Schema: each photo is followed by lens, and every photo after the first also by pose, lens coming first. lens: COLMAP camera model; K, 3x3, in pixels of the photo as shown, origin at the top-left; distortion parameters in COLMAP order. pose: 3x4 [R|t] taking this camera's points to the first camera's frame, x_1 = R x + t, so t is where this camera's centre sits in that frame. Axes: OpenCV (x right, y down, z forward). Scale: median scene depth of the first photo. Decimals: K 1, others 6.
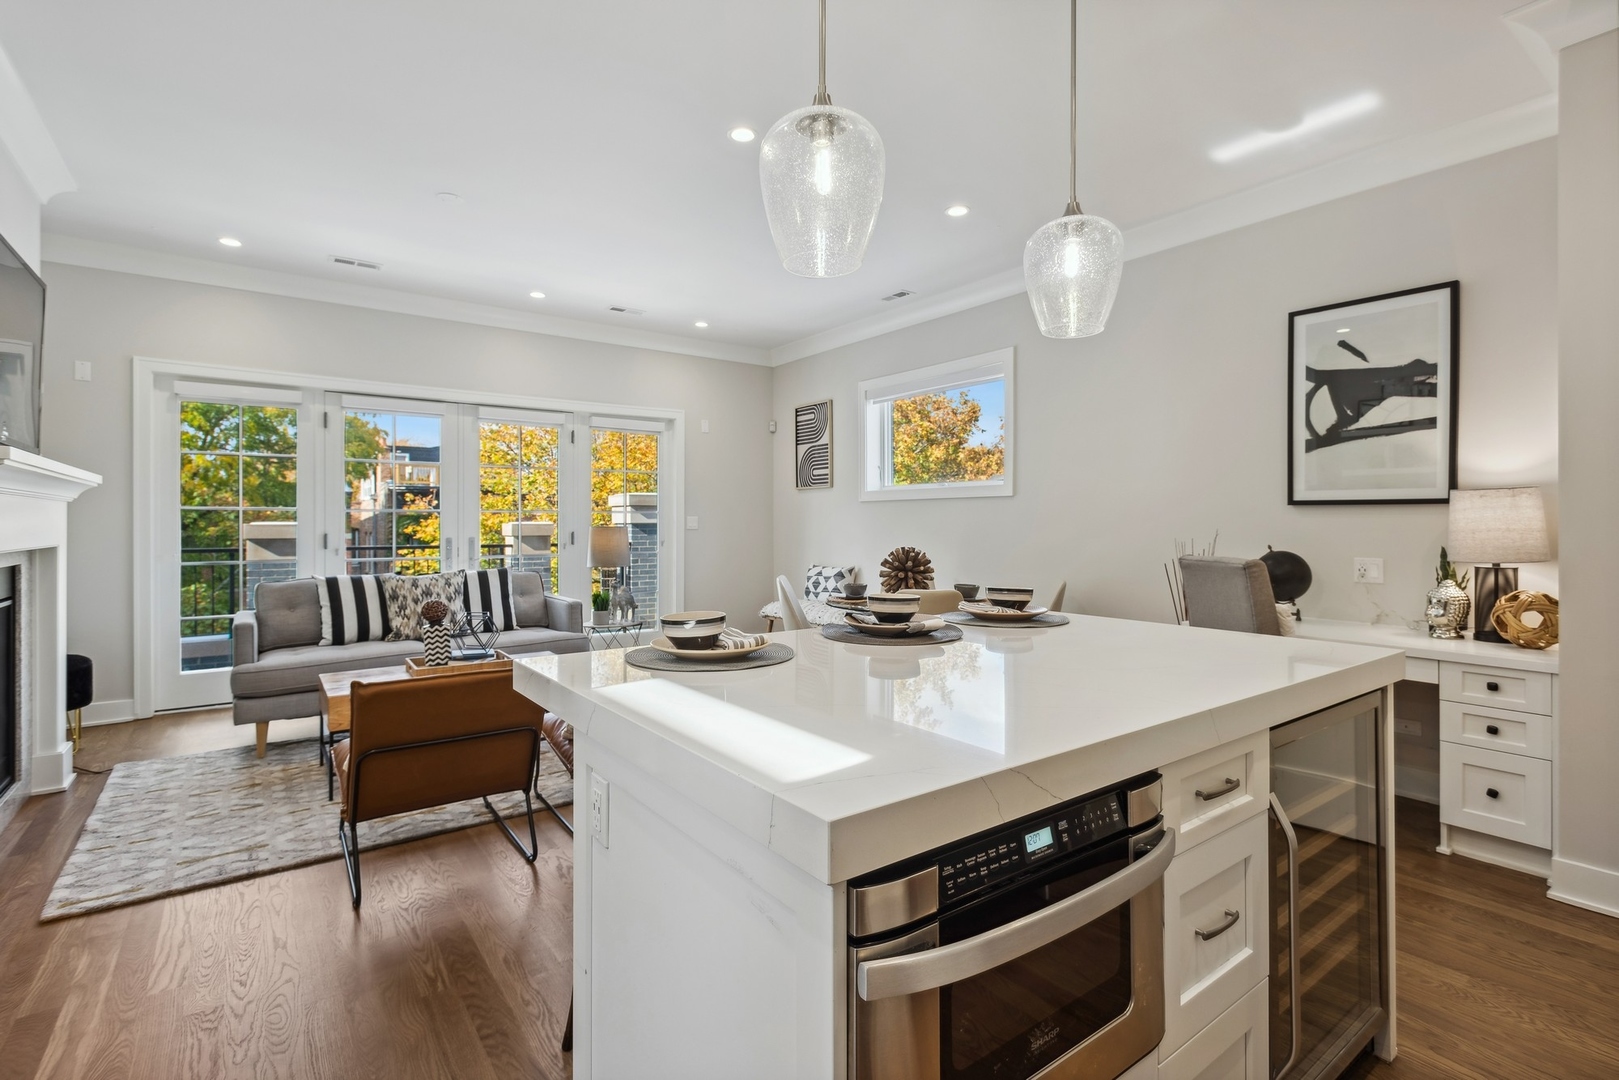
lens RADIAL K [[759.1, 0, 811.1], [0, 759.1, 519.3], [0, 0, 1]] dist [0.004779, 0.000054]
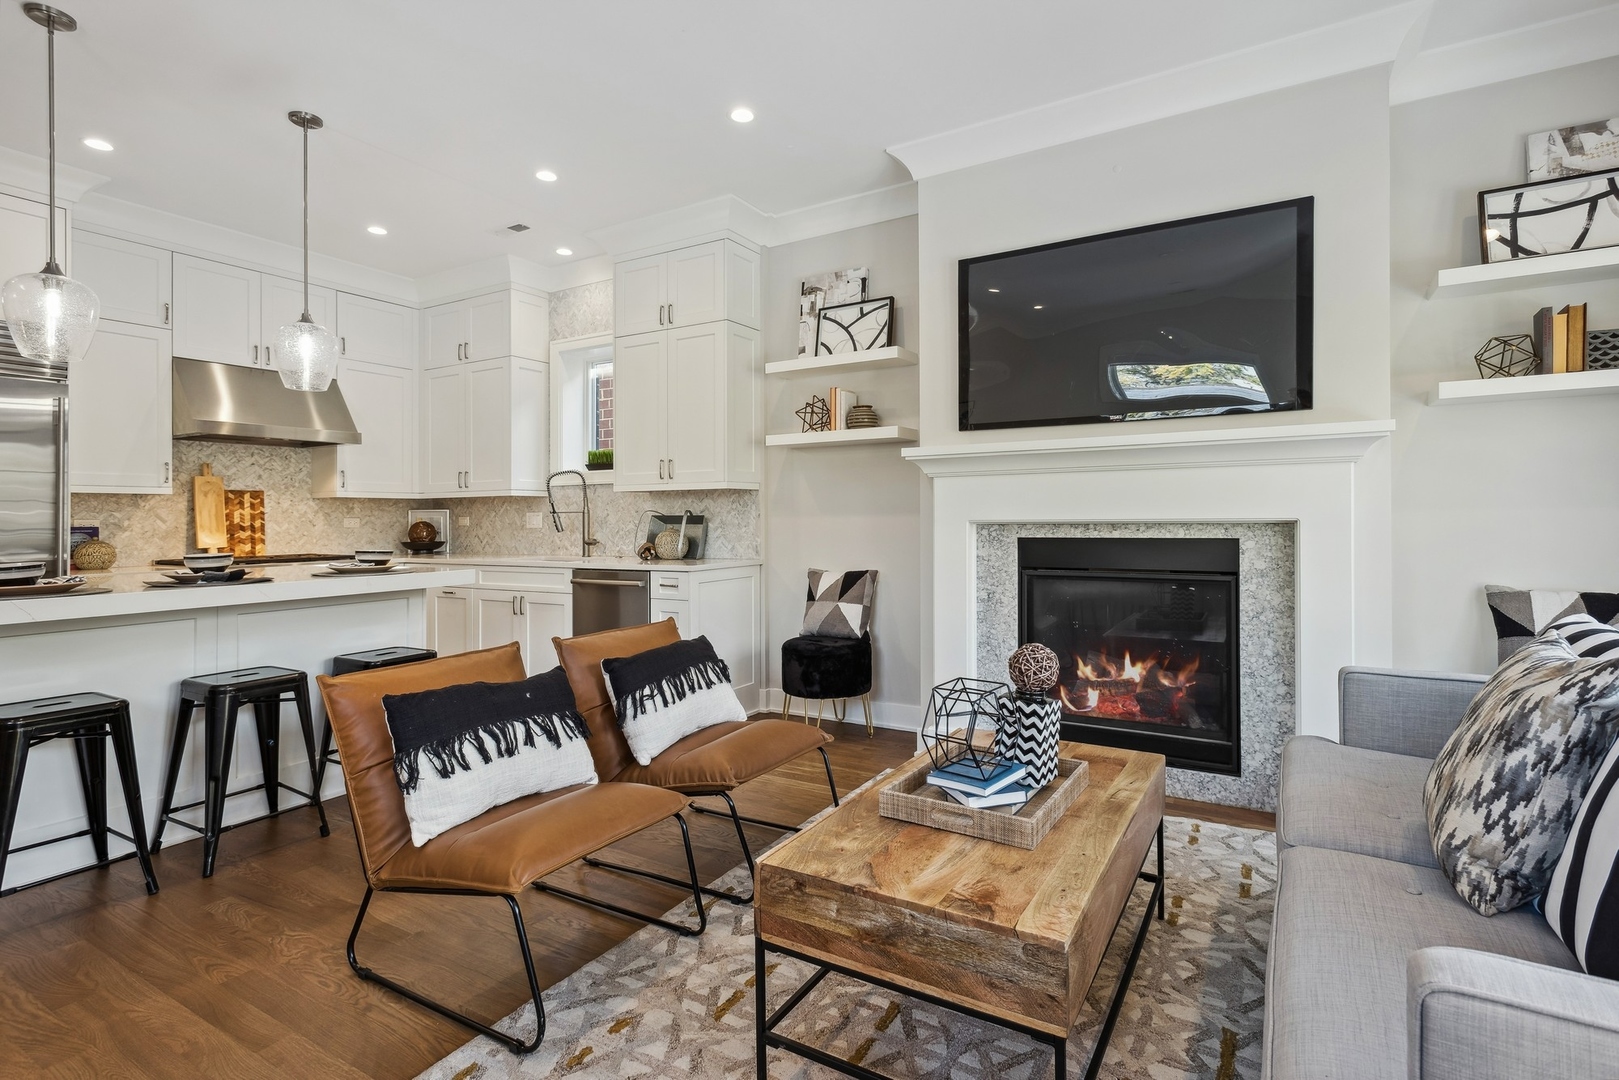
lens RADIAL K [[789.9, 0, 815.1], [0, 789.9, 516.5], [0, 0, 1]] dist [0.003279, 0.000395]
pose [[-0.924207, 0.007995, -0.381808, -0.202891], [0.011178, 0.999919, -0.006121, 0.030692], [0.381728, -0.009925, -0.924221, 1.552416]]
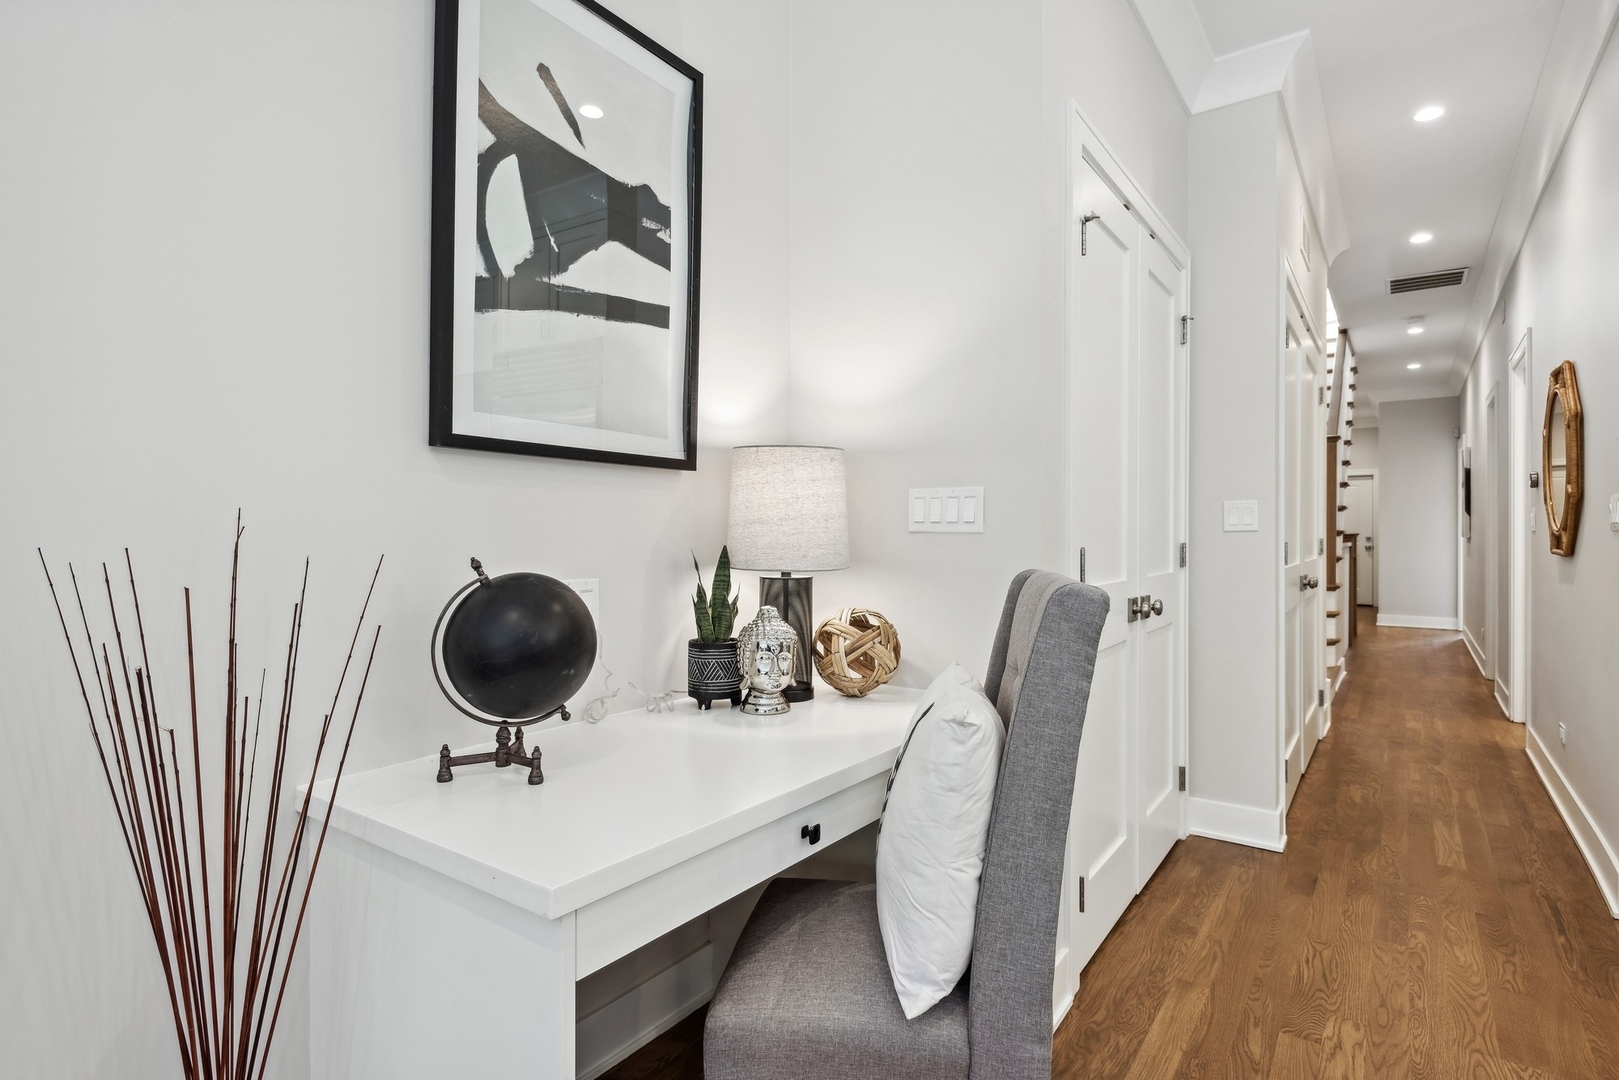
lens RADIAL K [[825.4, 0, 812.7], [0, 825.4, 528.3], [0, 0, 1]] dist [0.000383, -0.000218]
pose [[-0.305088, 0.002953, 0.952319, 0.223266], [-0.003200, 0.999986, -0.004126, 0.022067], [-0.952319, -0.004306, -0.305075, 1.015120]]
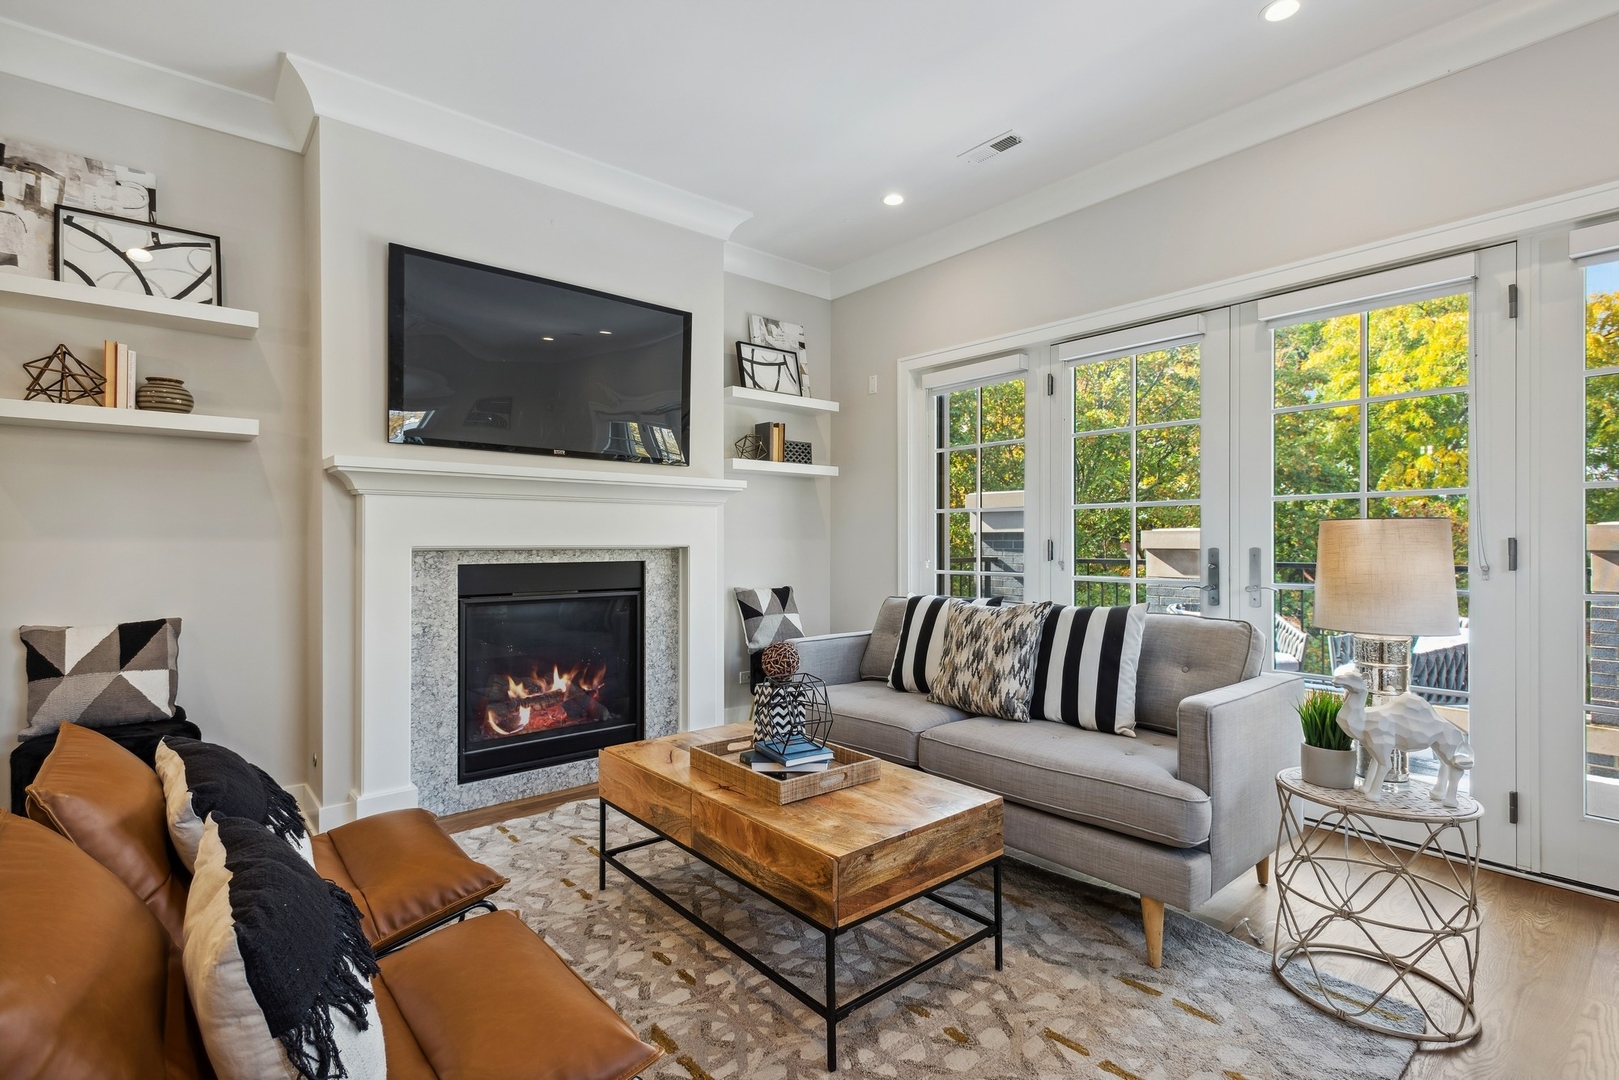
lens RADIAL K [[759.6, 0, 816.6], [0, 759.6, 549.8], [0, 0, 1]] dist [0.006263, -0.000673]
pose [[0.071931, 0.011152, -0.997347, 0.114604], [0.005946, 0.999915, 0.011609, 0.028377], [0.997392, -0.006766, 0.071859, 1.088623]]
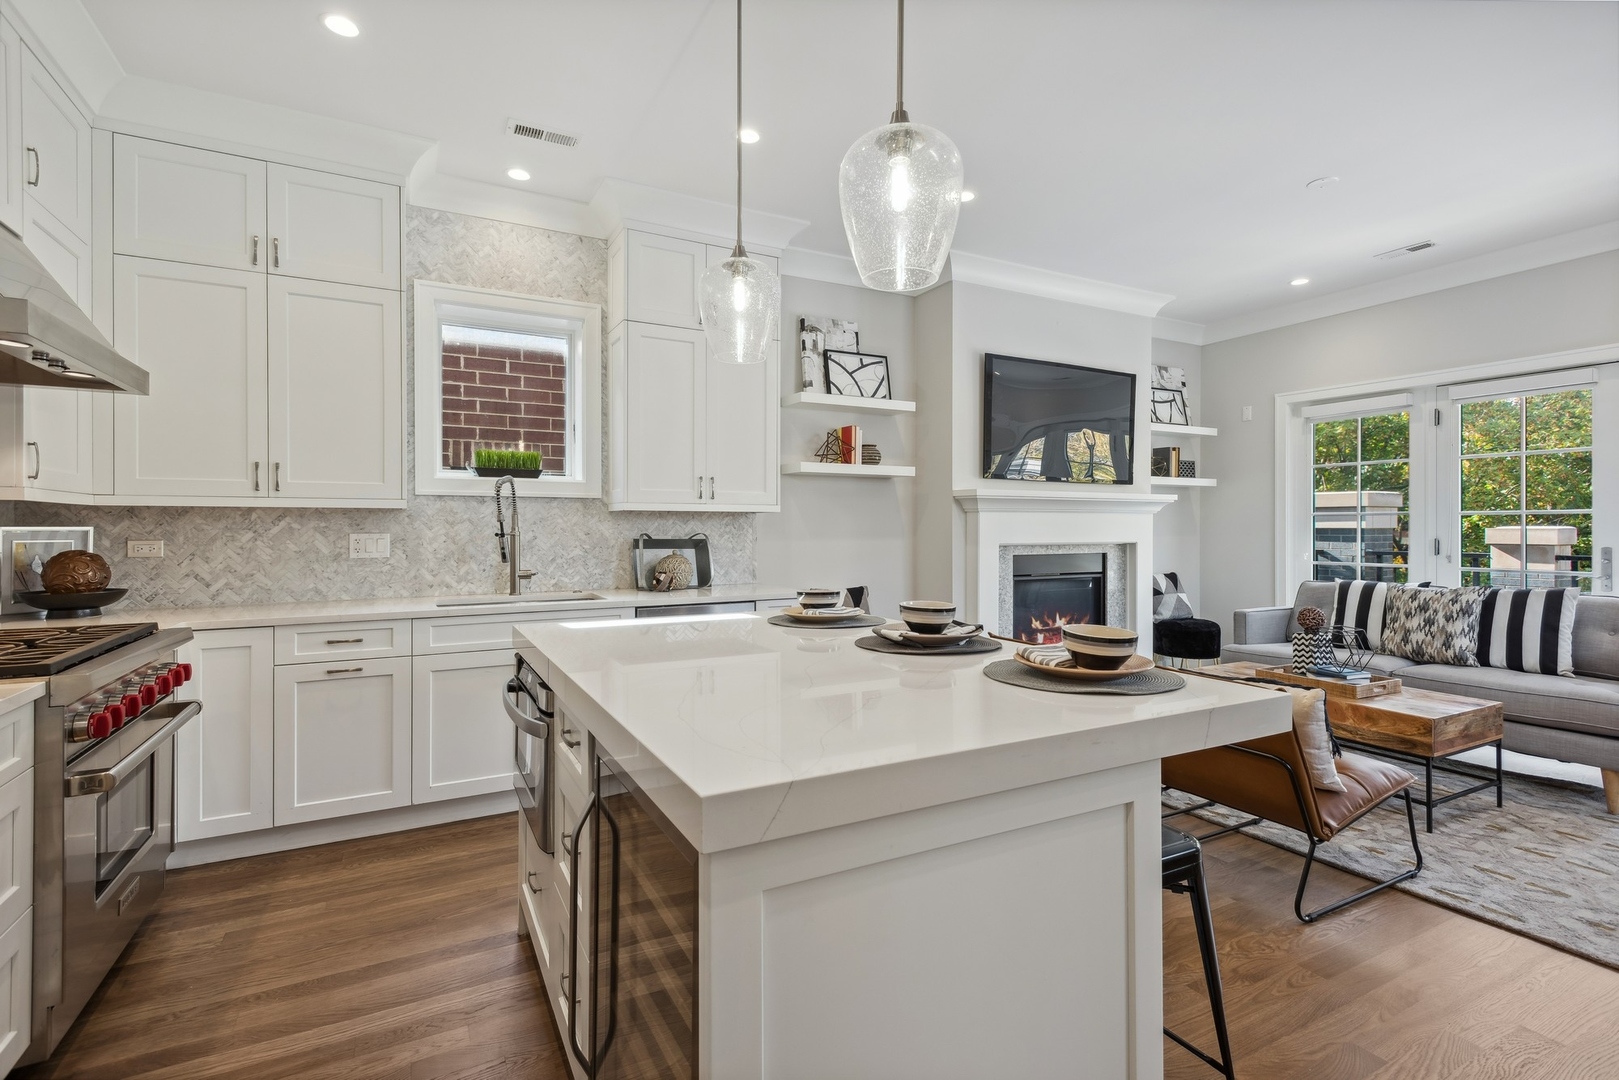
lens RADIAL K [[751.6, 0, 808.9], [0, 751.6, 536.9], [0, 0, 1]] dist [0.003727, -0.001138]
pose [[-0.154509, 0.013158, -0.987904, 0.600363], [0.005570, 0.999907, 0.012446, 0.001006], [0.987976, -0.003580, -0.154568, 0.570791]]
